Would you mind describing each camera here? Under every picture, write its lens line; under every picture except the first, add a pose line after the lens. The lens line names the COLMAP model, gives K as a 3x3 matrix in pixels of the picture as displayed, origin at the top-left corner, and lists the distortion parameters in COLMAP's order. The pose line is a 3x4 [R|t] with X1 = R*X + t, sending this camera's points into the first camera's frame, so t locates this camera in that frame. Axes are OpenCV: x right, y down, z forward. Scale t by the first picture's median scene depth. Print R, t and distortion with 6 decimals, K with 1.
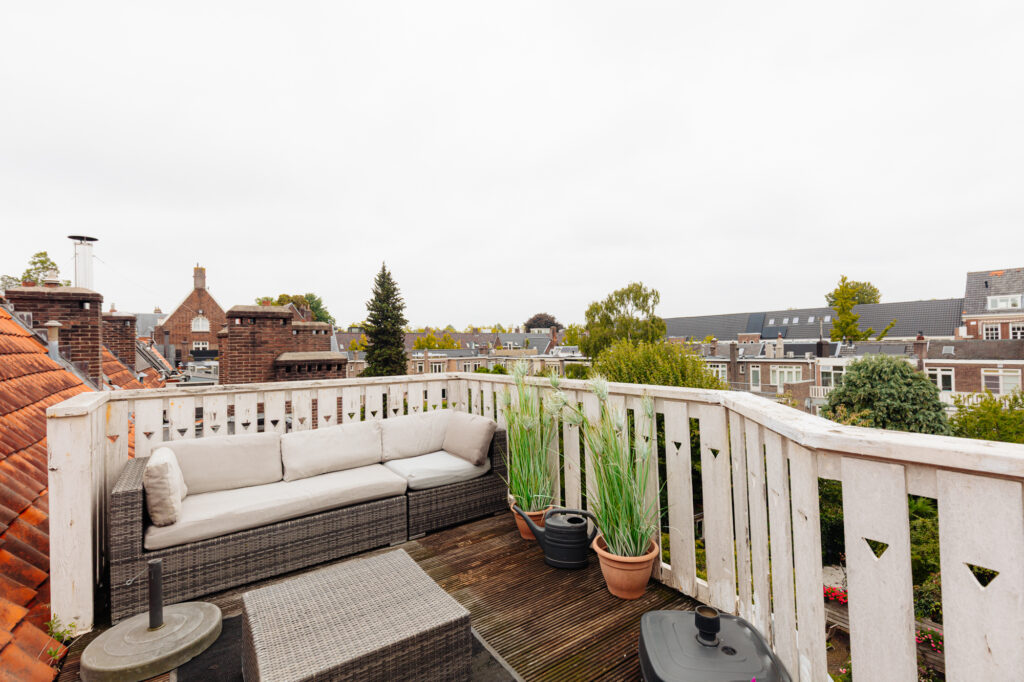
lens RADIAL K [[453.8, 0, 511.7], [0, 453.8, 338.0], [0, 0, 1]] dist [-0.001191, -0.000053]
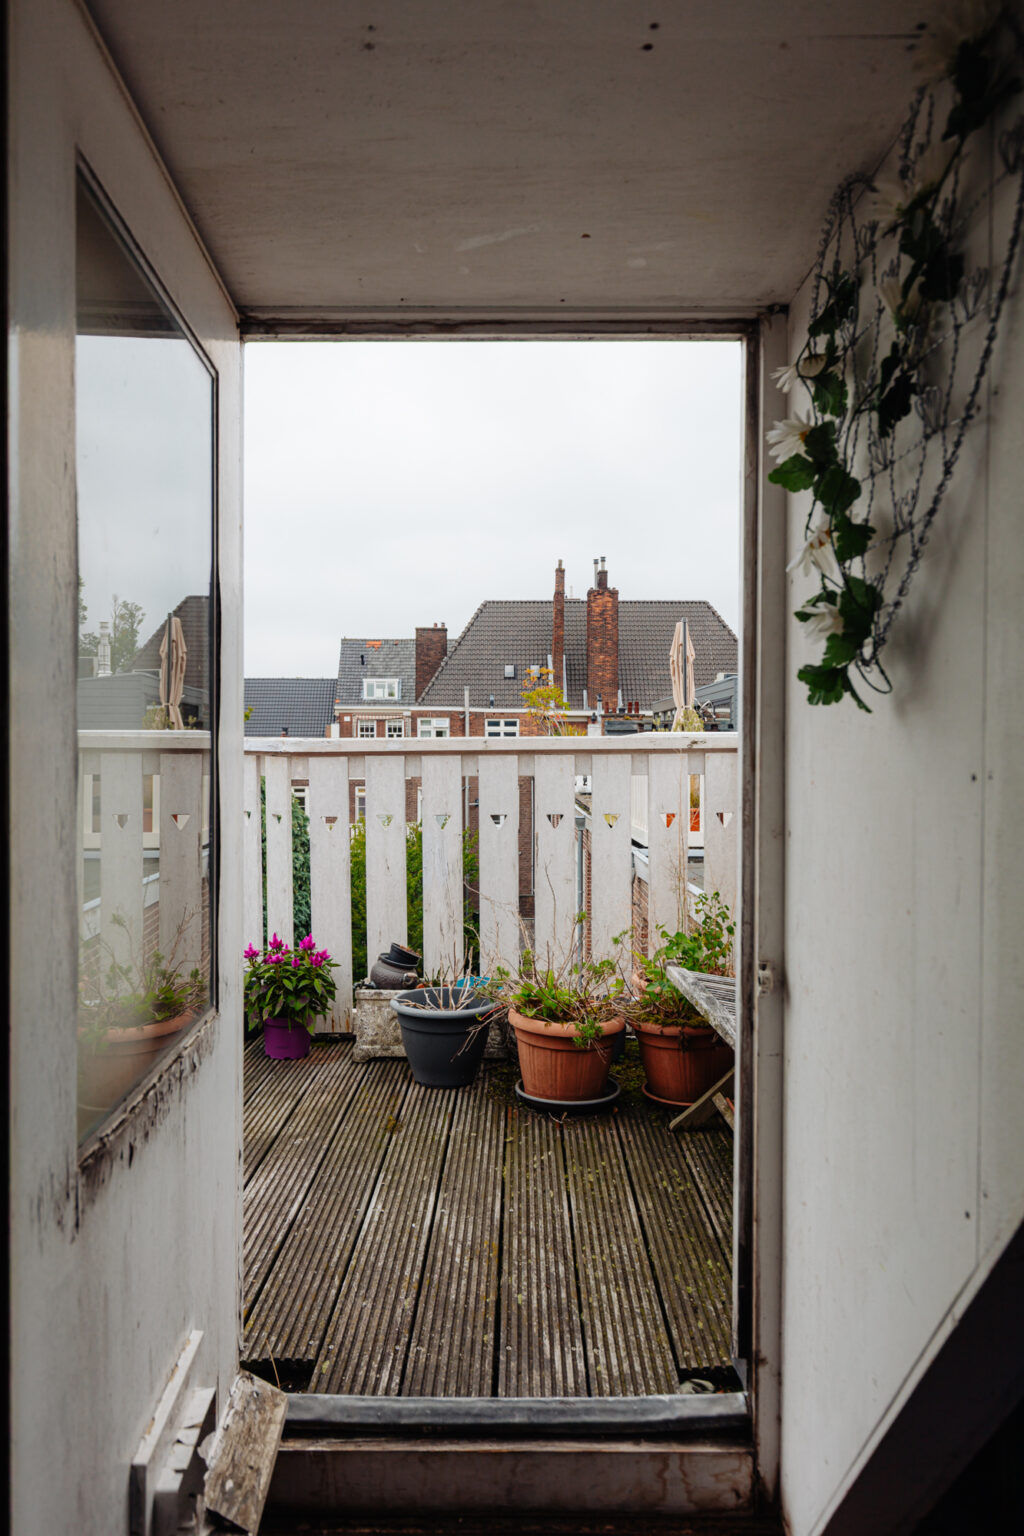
lens RADIAL K [[1079.0, 0, 512.1], [0, 1079.0, 764.4], [0, 0, 1]] dist [0.000280, 0.000008]
pose [[0.580905, 0.005000, 0.813956, -0.079973], [-0.020703, 0.999748, 0.008634, 0.013500], [-0.813708, -0.021867, 0.580863, -0.069874]]
